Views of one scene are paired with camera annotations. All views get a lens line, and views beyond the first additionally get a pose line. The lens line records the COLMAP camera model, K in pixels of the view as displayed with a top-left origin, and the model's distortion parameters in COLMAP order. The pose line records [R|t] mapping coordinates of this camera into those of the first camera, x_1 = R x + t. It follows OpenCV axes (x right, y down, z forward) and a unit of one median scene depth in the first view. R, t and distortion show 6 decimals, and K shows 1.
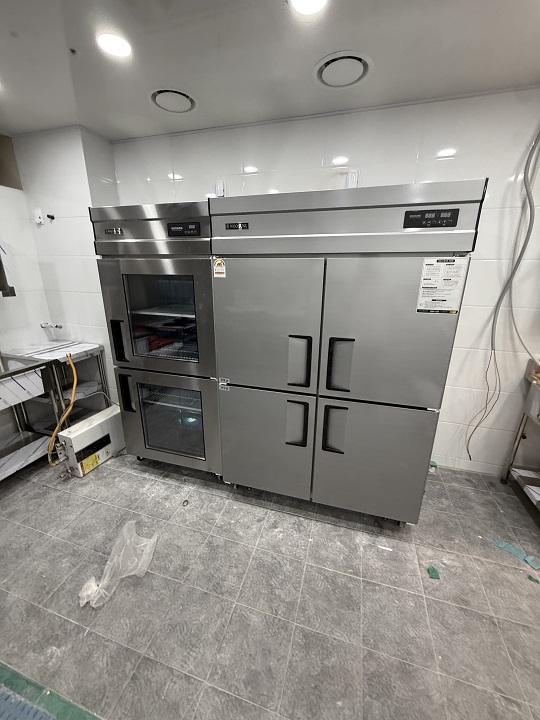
lens RADIAL K [[286.6, 0, 269.2], [0, 286.6, 361.0], [0, 0, 1]] dist [-0.000741, 0.000244]
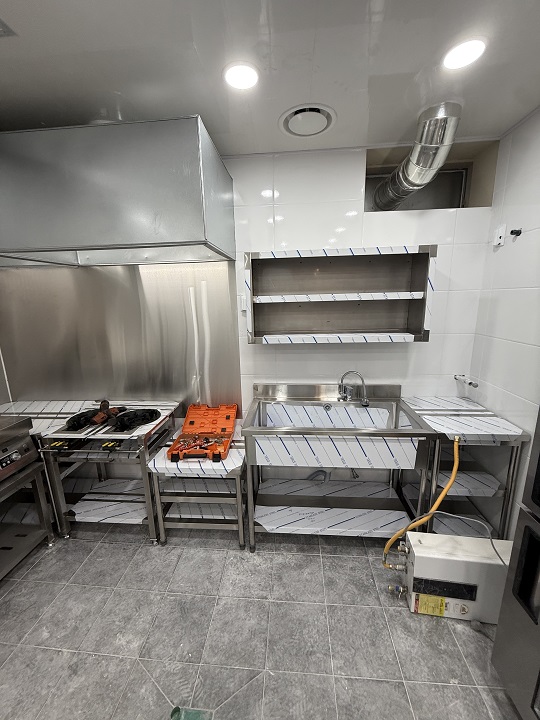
lens RADIAL K [[286.6, 0, 269.3], [0, 286.6, 361.3], [0, 0, 1]] dist [-0.000741, 0.000244]
pose [[0.211925, 0.187534, -0.959124, -0.189549], [-0.273197, 0.953657, 0.126100, -0.146182], [0.938324, 0.235306, 0.253337, 0.372937]]
